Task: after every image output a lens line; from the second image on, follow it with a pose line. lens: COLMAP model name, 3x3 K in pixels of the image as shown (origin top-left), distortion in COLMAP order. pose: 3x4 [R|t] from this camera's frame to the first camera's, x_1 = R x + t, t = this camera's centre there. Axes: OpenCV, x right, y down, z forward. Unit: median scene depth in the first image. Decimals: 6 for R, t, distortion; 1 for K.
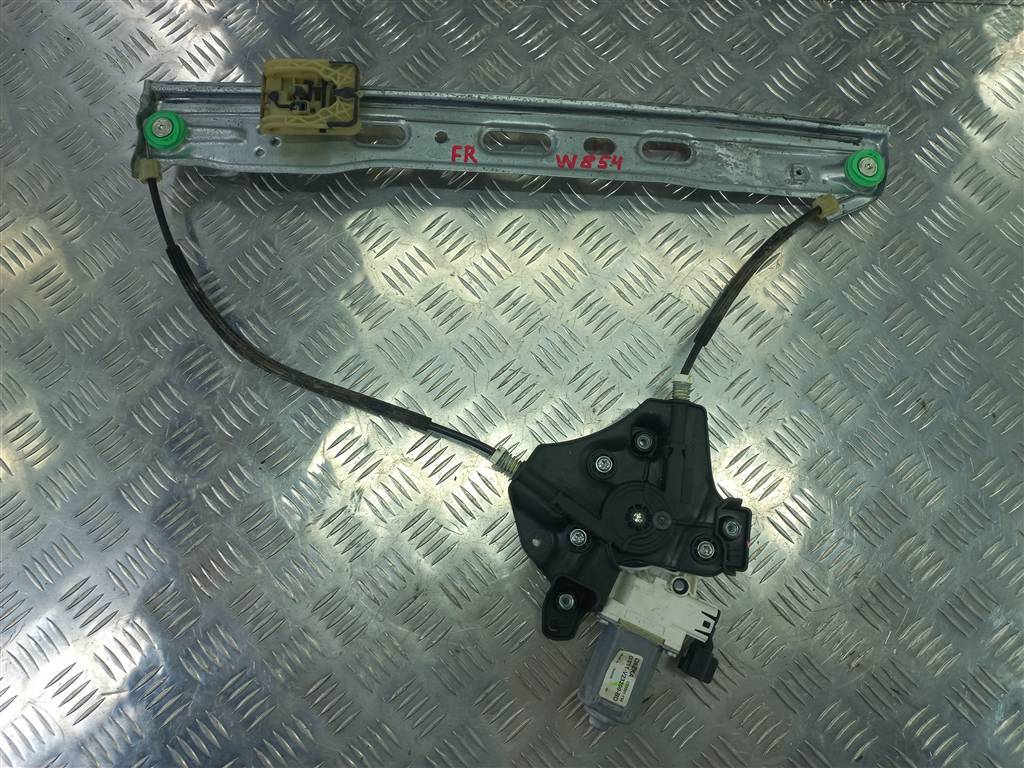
lens RADIAL K [[752.9, 0, 512.0], [0, 752.9, 384.0], [0, 0, 1]] dist [0.055992, -0.002131]
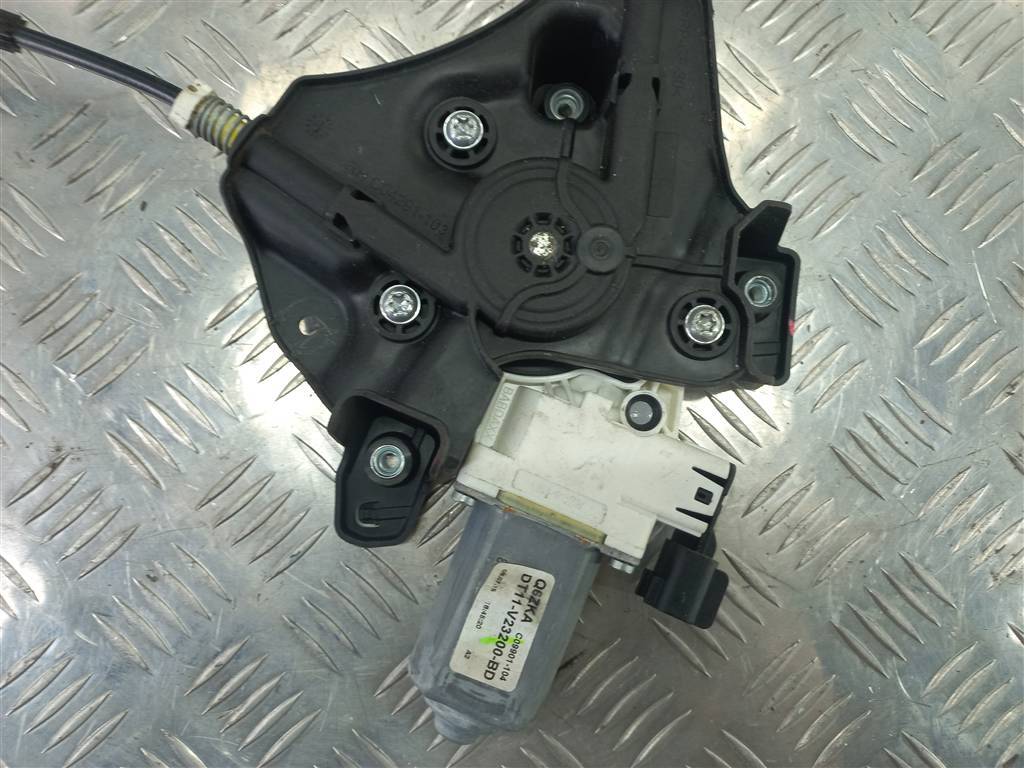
lens RADIAL K [[752.9, 0, 512.0], [0, 752.9, 384.0], [0, 0, 1]] dist [0.055992, -0.002131]
pose [[0.998331, -0.021529, 0.053586, 0.125868], [0.015500, 0.993757, 0.110487, 0.202903], [-0.055630, -0.109472, 0.992432, 0.585007]]
